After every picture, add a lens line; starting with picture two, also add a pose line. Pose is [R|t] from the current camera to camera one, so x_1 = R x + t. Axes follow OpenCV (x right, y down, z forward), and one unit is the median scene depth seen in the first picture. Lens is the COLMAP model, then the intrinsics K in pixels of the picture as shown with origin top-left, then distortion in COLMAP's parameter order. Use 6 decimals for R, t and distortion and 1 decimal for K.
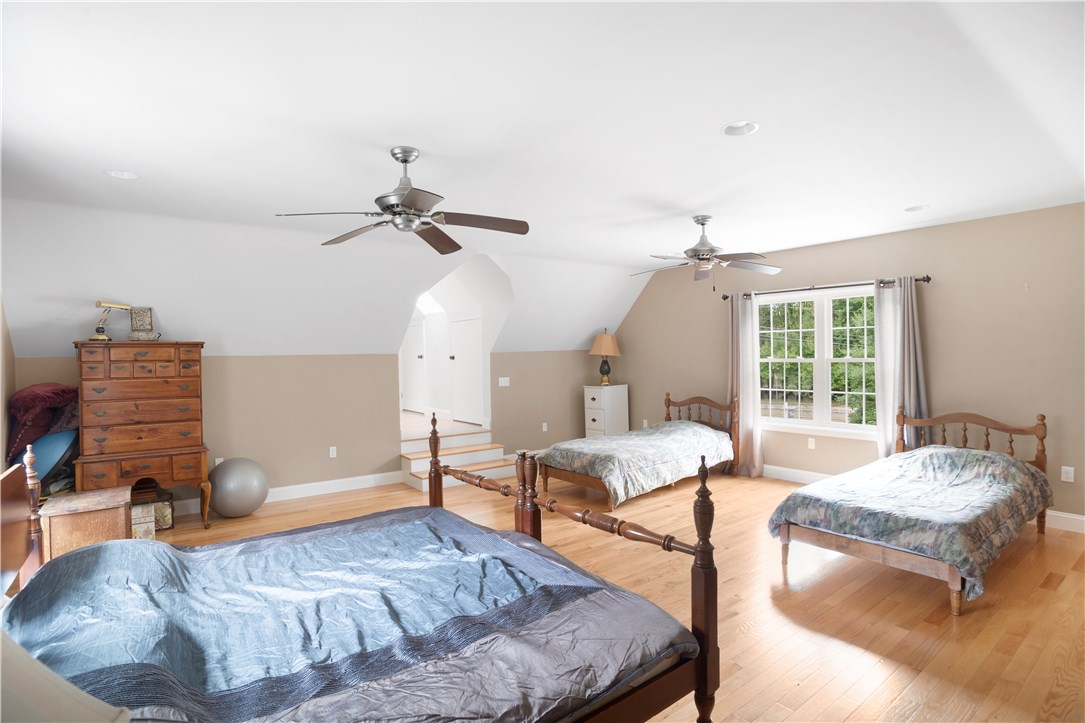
lens RADIAL K [[547.0, 0, 557.5], [0, 547.0, 363.6], [0, 0, 1]] dist [-0.003766, -0.000566]
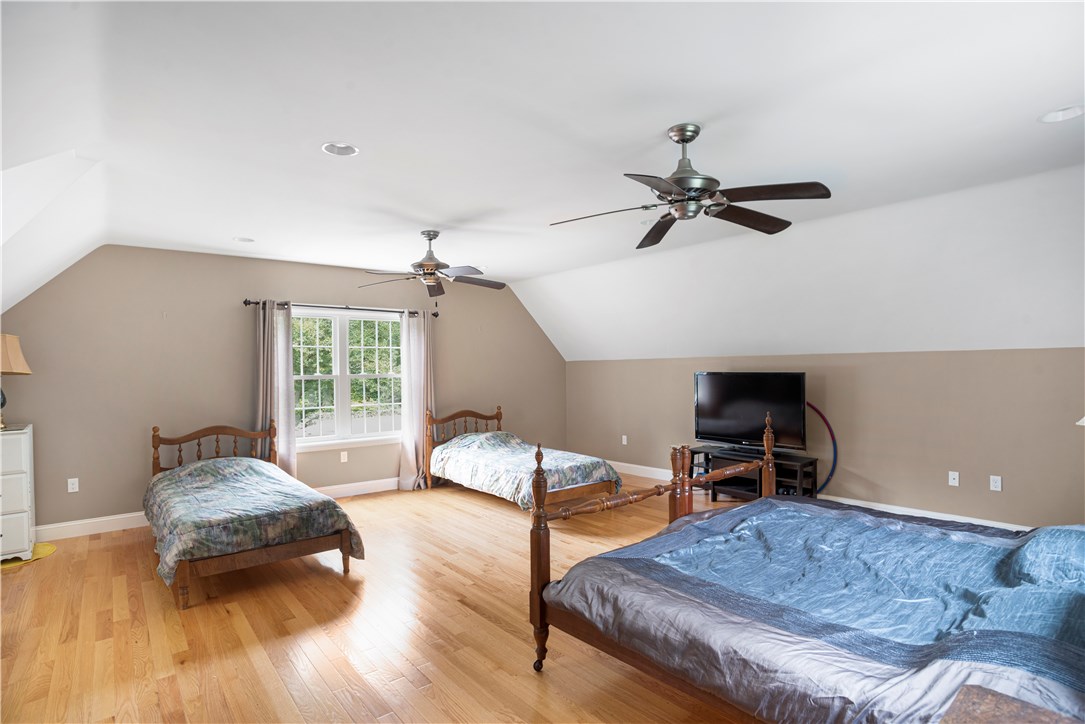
lens RADIAL K [[547.0, 0, 557.5], [0, 547.0, 364.1], [0, 0, 1]] dist [-0.003766, -0.000566]
pose [[-0.004660, 0.020376, 0.999782, -0.644883], [0.026531, 0.999443, -0.020245, 0.003030], [-0.999637, 0.026431, -0.005197, 0.670809]]
